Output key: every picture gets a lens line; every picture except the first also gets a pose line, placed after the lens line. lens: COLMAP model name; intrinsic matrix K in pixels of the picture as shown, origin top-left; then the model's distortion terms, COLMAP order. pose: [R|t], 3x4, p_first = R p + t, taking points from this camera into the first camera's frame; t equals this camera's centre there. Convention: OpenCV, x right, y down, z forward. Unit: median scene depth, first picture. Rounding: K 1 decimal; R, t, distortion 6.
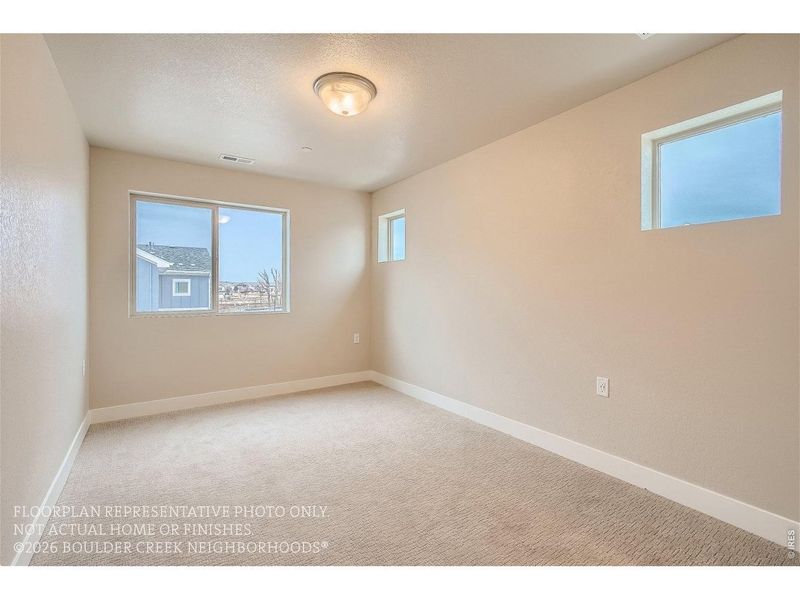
lens RADIAL K [[371.9, 0, 400.0], [0, 371.9, 295.4], [0, 0, 1]] dist [-0.017101, 0.013814]
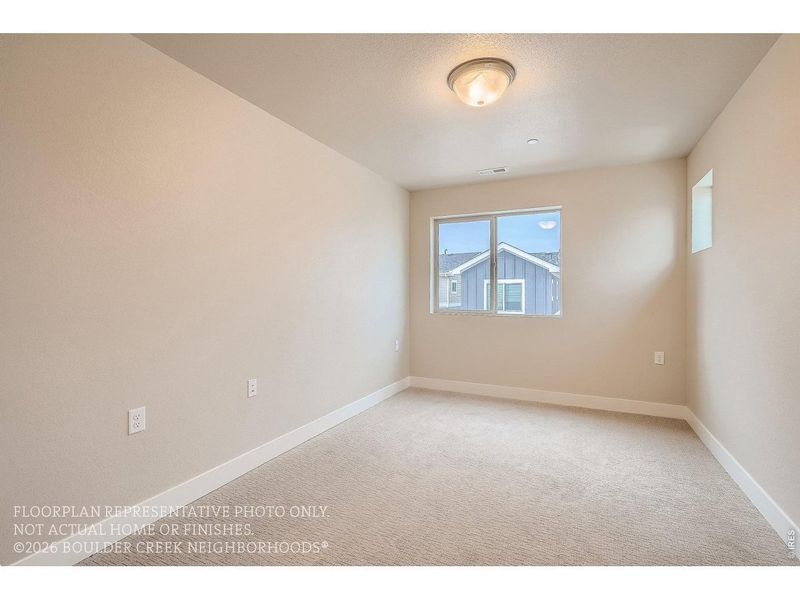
lens RADIAL K [[371.9, 0, 394.4], [0, 371.9, 297.7], [0, 0, 1]] dist [-0.017101, 0.013814]
pose [[0.482856, 0.011856, -0.875620, 0.312057], [-0.013143, 0.999894, 0.006291, -0.003010], [0.875601, 0.008471, 0.482960, 0.199984]]
